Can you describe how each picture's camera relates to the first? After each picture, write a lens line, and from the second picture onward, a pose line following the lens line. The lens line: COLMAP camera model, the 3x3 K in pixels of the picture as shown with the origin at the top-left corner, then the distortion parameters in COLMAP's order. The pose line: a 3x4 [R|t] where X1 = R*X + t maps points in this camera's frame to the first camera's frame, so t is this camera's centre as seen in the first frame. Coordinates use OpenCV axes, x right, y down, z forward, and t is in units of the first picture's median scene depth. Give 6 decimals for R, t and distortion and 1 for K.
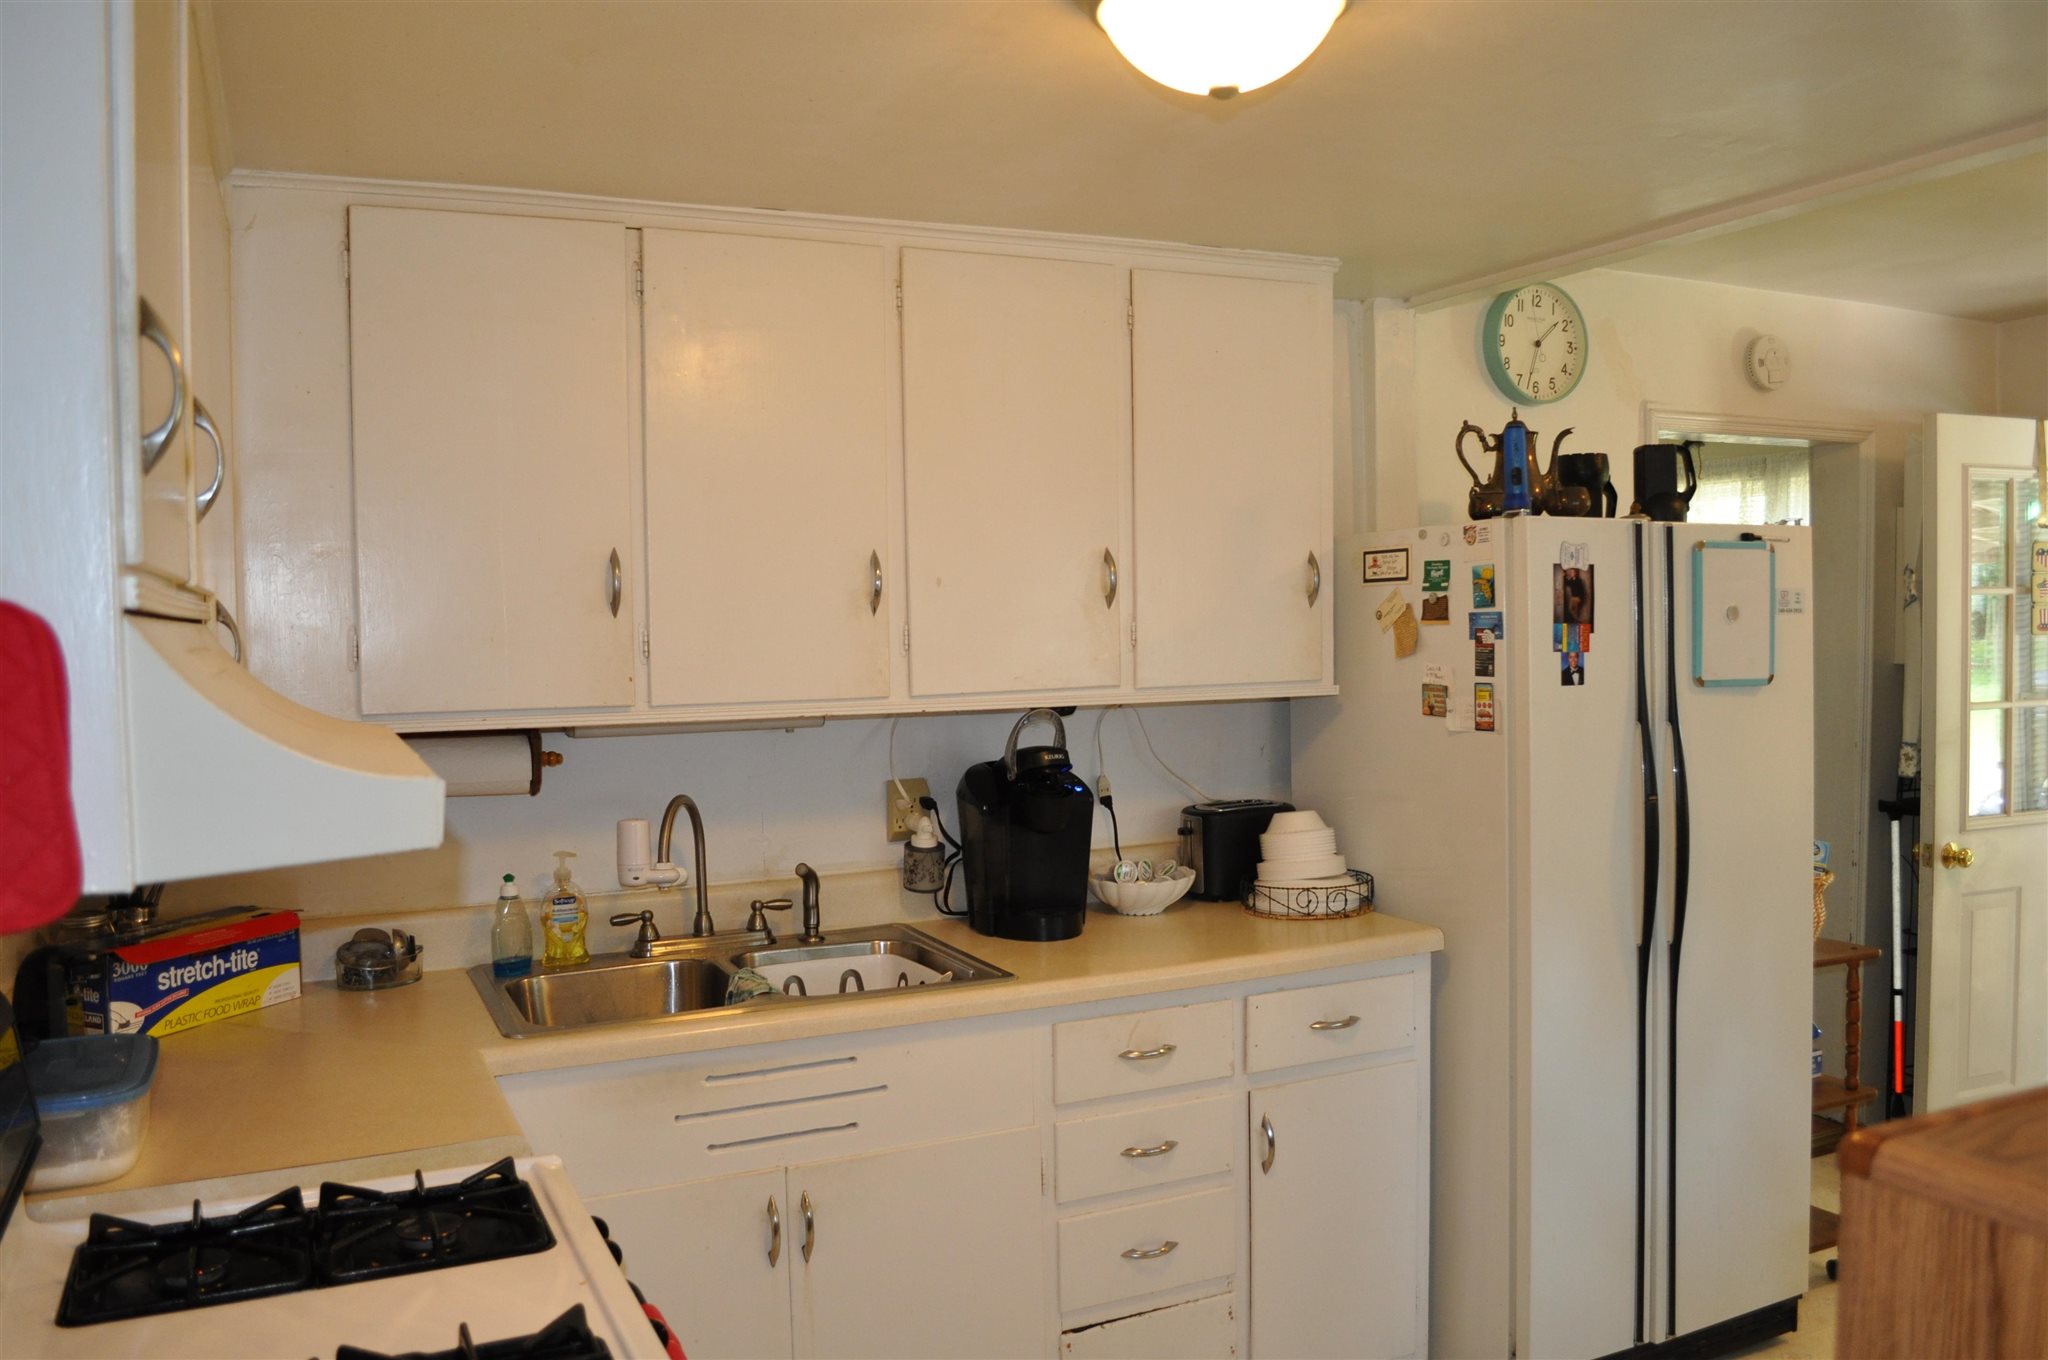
lens RADIAL K [[1600.3, 0, 1024.0], [0, 1600.3, 680.0], [0, 0, 1]] dist [-0.053762, 0.000968]
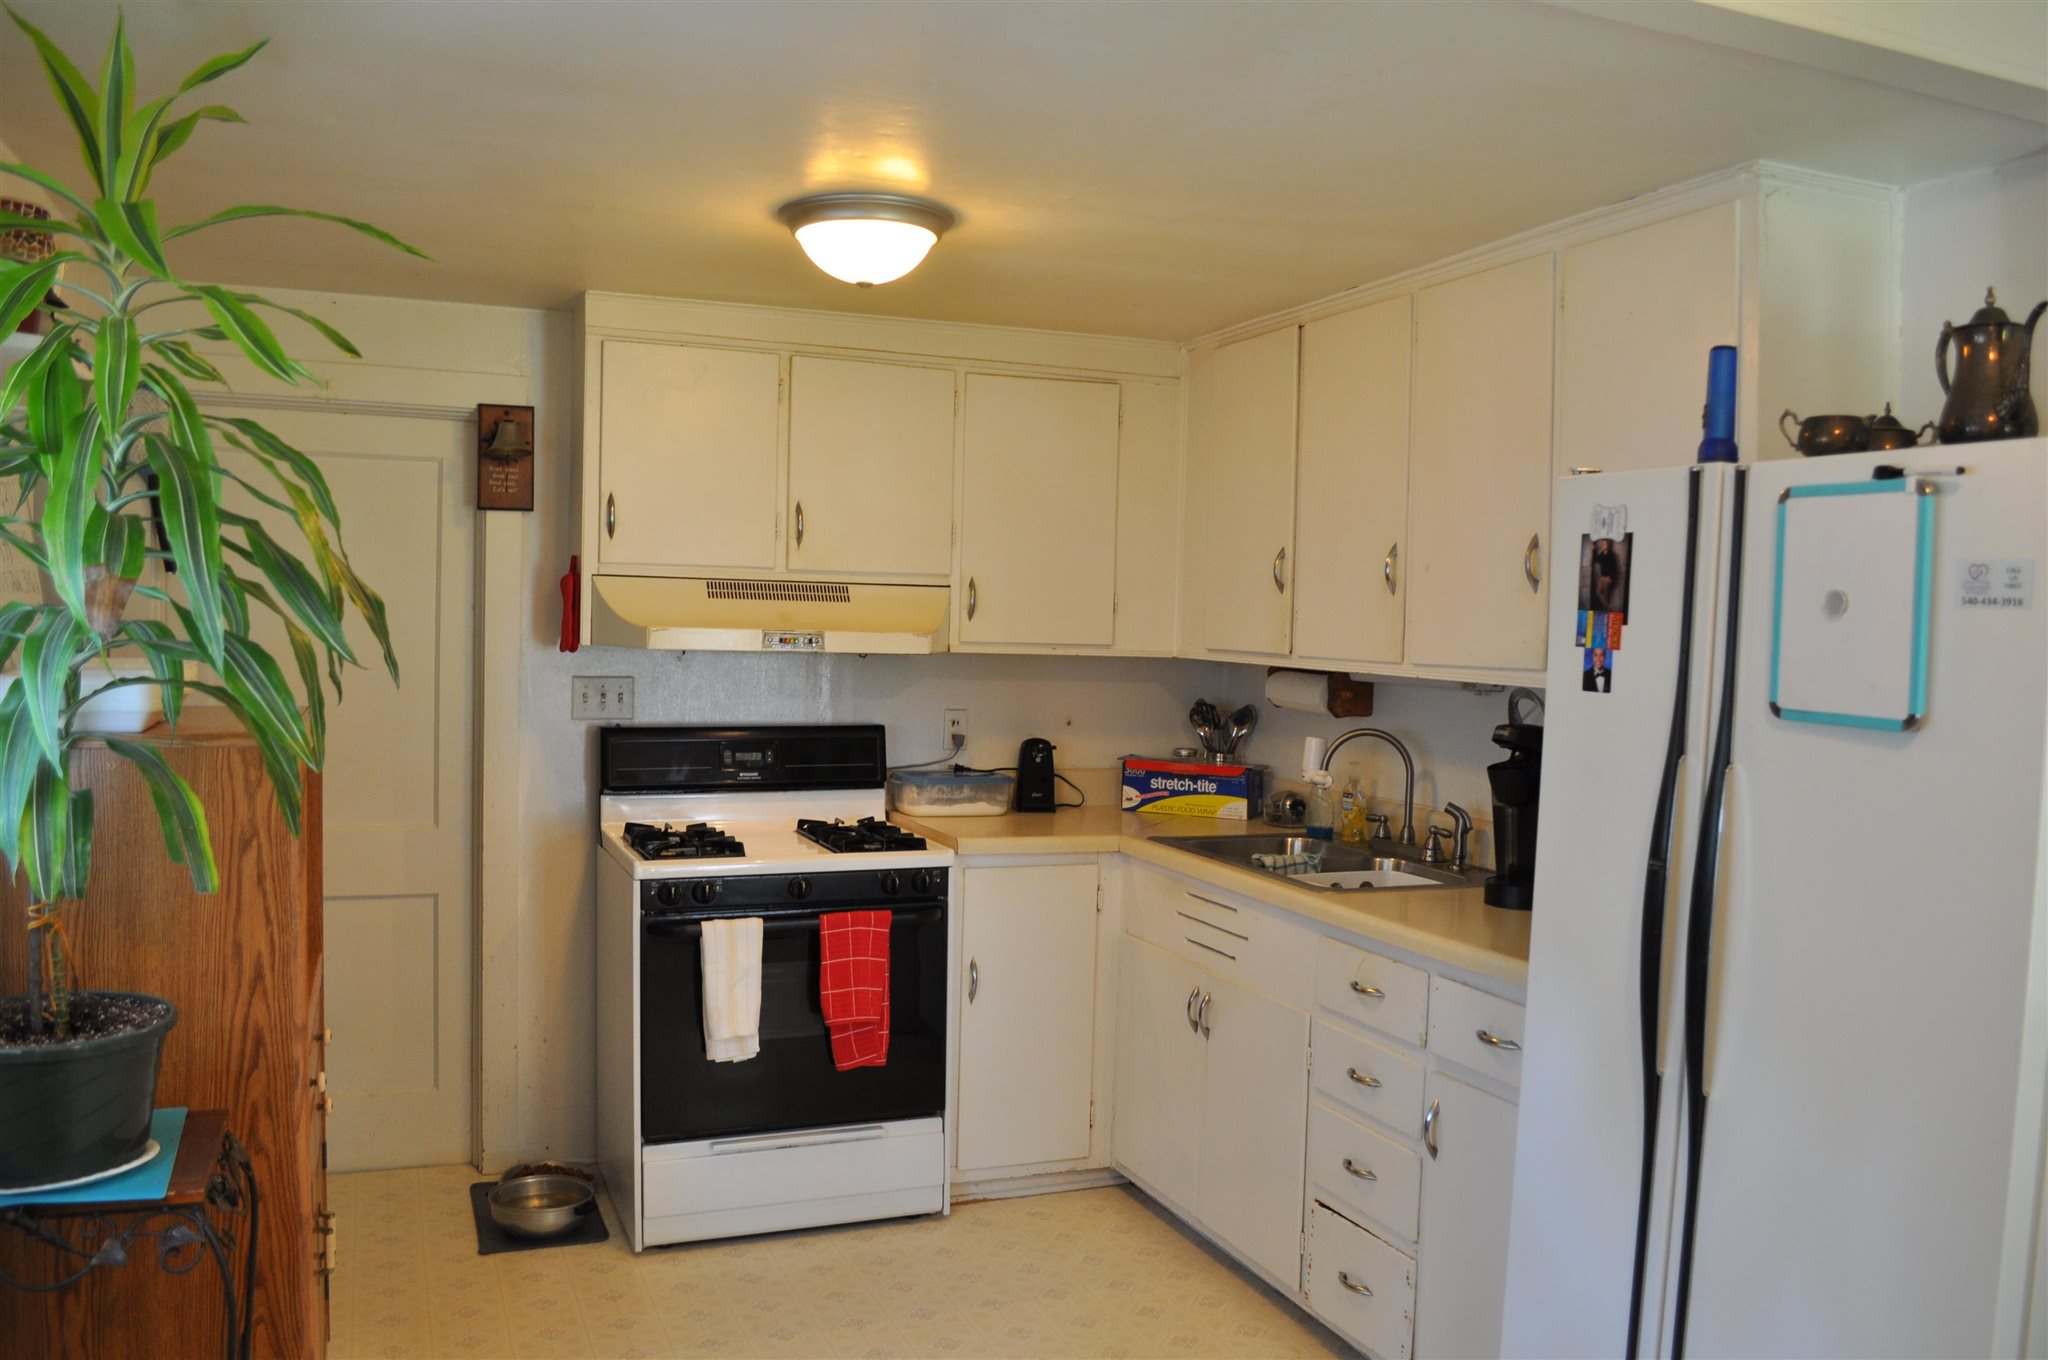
lens RADIAL K [[1600.3, 0, 1024.0], [0, 1600.3, 680.0], [0, 0, 1]] dist [-0.053762, 0.000968]
pose [[-0.047582, 0.058346, -0.997162, 1.123007], [-0.062216, 0.996181, 0.061258, -0.032212], [0.996928, 0.064954, -0.043770, 0.760433]]
